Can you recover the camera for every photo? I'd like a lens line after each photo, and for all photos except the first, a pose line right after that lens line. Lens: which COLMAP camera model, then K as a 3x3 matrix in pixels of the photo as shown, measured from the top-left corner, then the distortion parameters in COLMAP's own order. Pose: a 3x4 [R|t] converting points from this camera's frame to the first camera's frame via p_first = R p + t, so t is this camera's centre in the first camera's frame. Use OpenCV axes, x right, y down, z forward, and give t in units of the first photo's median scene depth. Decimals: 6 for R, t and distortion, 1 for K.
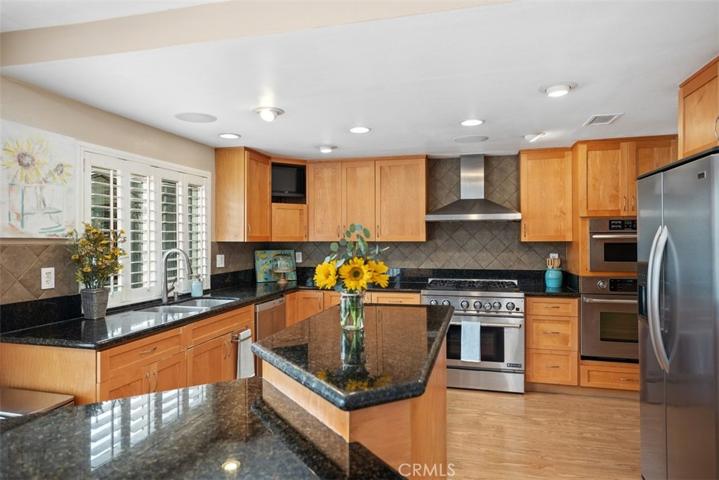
lens RADIAL K [[447.0, 0, 358.5], [0, 447.0, 241.2], [0, 0, 1]] dist [0.000760, 0.001555]
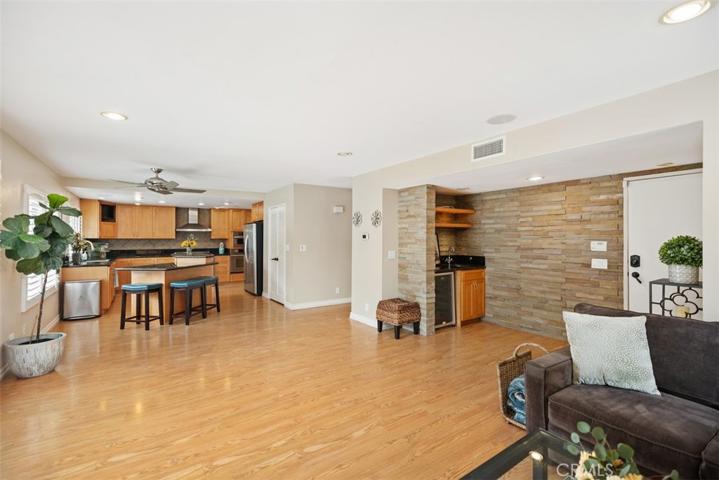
lens RADIAL K [[324.9, 0, 358.3], [0, 324.9, 236.1], [0, 0, 1]] dist [-0.003680, -0.000228]
pose [[0.658585, 0.004656, 0.752492, -0.673870], [0.005494, 0.999924, -0.010995, 0.016099], [-0.752486, 0.011376, 0.658510, -1.267946]]
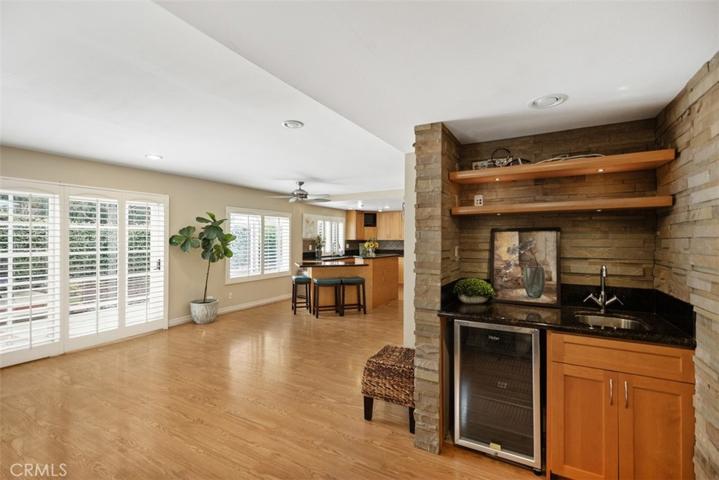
lens RADIAL K [[324.9, 0, 359.6], [0, 324.9, 239.3], [0, 0, 1]] dist [-0.003680, -0.000228]
pose [[0.967155, 0.002293, -0.254179, 0.370437], [-0.004435, 0.999959, -0.007855, 0.015117], [0.254150, 0.008725, 0.967125, -1.244258]]
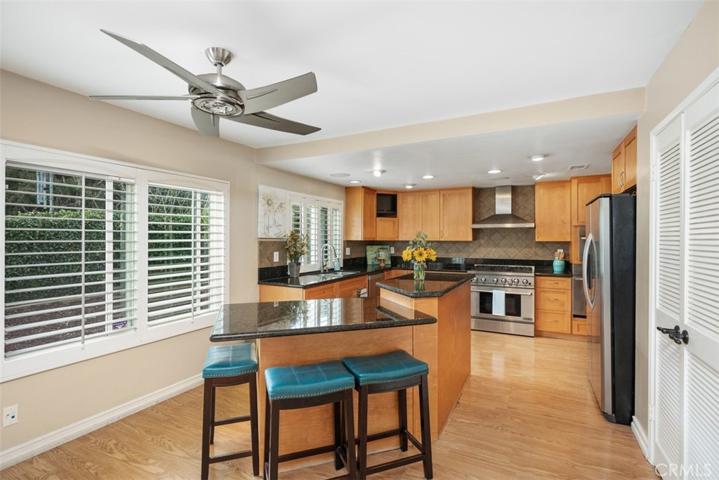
lens RADIAL K [[344.6, 0, 360.2], [0, 344.6, 239.1], [0, 0, 1]] dist [0.000809, -0.000148]
pose [[0.976219, 0.004525, -0.216738, 0.031278], [-0.005474, 0.999978, -0.003780, 0.001351], [0.216716, 0.004877, 0.976222, -0.322622]]
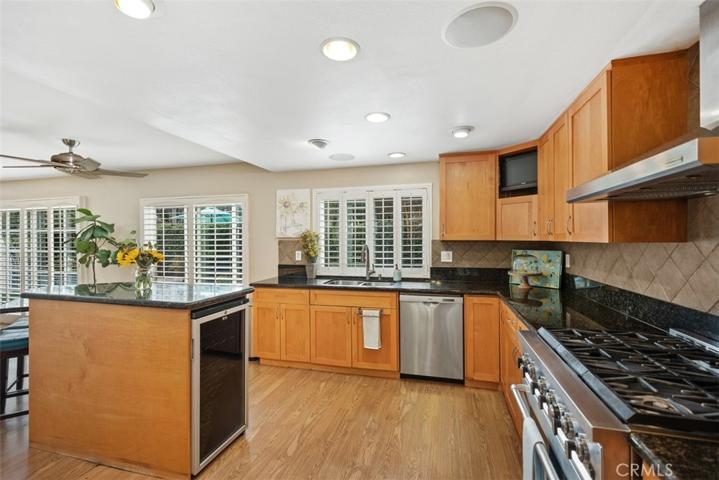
lens RADIAL K [[324.9, 0, 362.1], [0, 324.9, 236.1], [0, 0, 1]] dist [-0.003680, -0.000228]
pose [[-0.004130, -0.003462, -0.999985, 0.565787], [-0.002648, 0.999991, -0.003451, -0.006110], [0.999988, 0.002634, -0.004139, 0.830971]]
